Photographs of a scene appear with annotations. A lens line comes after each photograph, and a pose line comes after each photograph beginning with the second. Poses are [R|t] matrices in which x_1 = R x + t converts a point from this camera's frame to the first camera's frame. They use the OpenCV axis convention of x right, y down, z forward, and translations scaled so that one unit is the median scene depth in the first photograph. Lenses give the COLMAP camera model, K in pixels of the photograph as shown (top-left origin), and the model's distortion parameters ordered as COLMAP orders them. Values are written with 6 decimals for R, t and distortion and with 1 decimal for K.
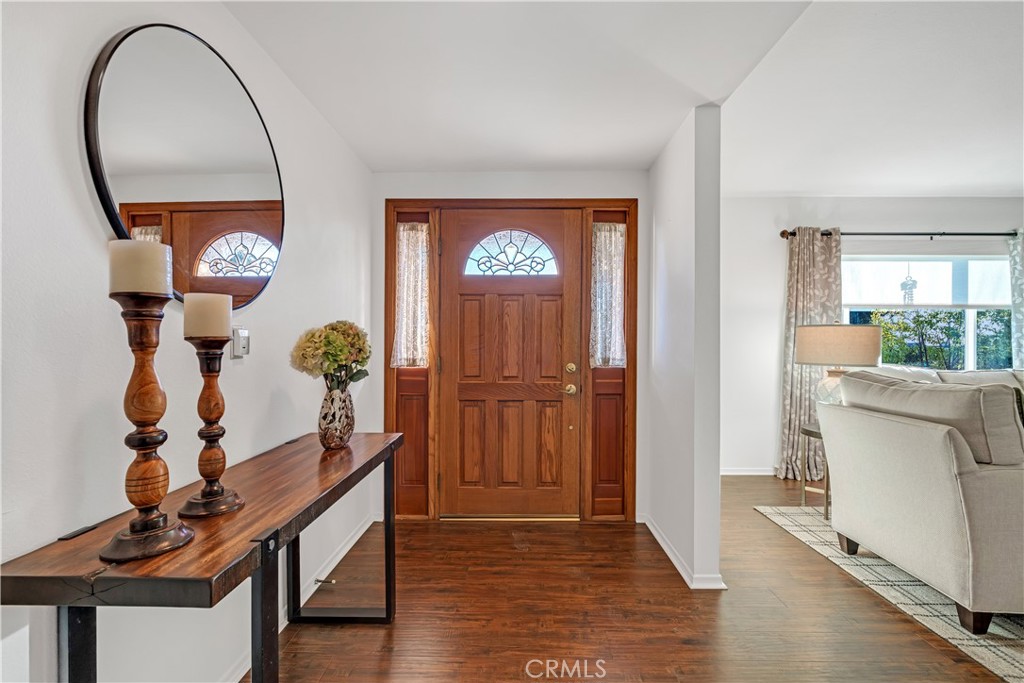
lens RADIAL K [[456.2, 0, 512.1], [0, 456.2, 347.2], [0, 0, 1]] dist [-0.002678, 0.001024]
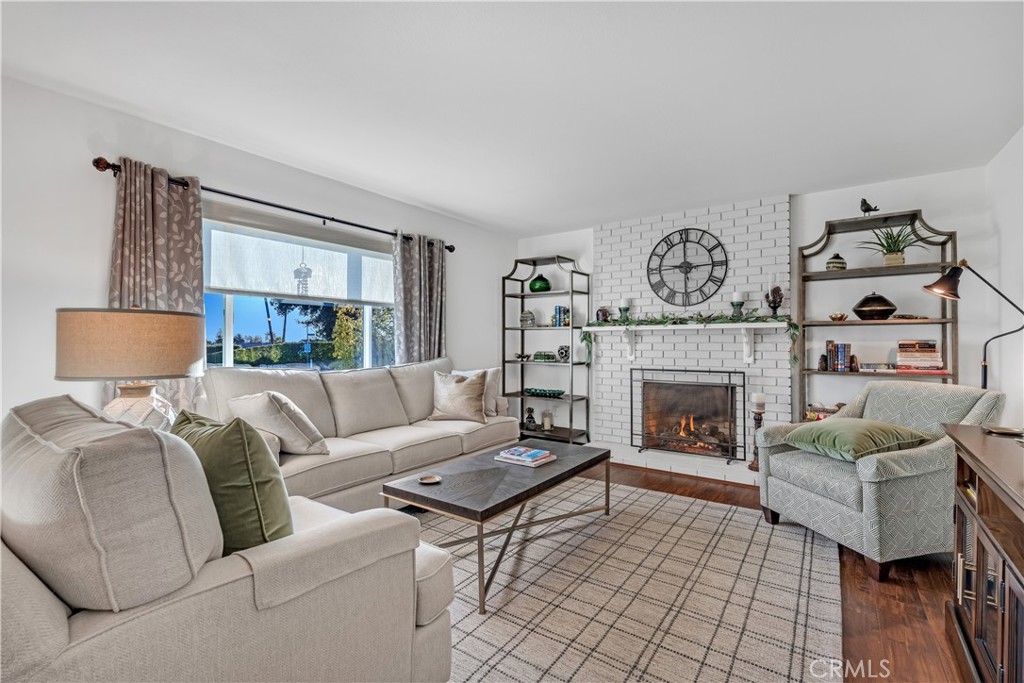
lens RADIAL K [[456.2, 0, 511.0], [0, 456.2, 343.0], [0, 0, 1]] dist [-0.002678, 0.001024]
pose [[0.578680, -0.007700, 0.815518, 0.414207], [0.011260, 0.999936, 0.001452, -0.001352], [-0.815477, 0.008342, 0.578730, 0.193311]]
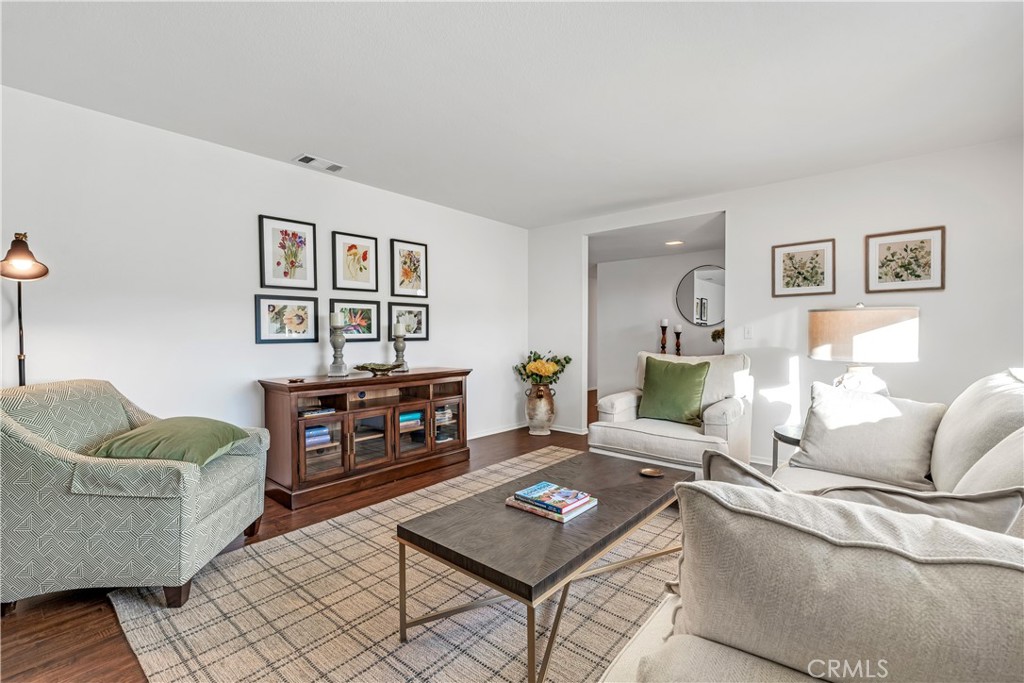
lens RADIAL K [[456.2, 0, 513.8], [0, 456.2, 341.5], [0, 0, 1]] dist [-0.002678, 0.001024]
pose [[-0.638221, 0.004707, -0.769838, 1.097130], [-0.008528, 0.999877, 0.013184, 0.003234], [0.769806, 0.014979, -0.638103, 0.654970]]
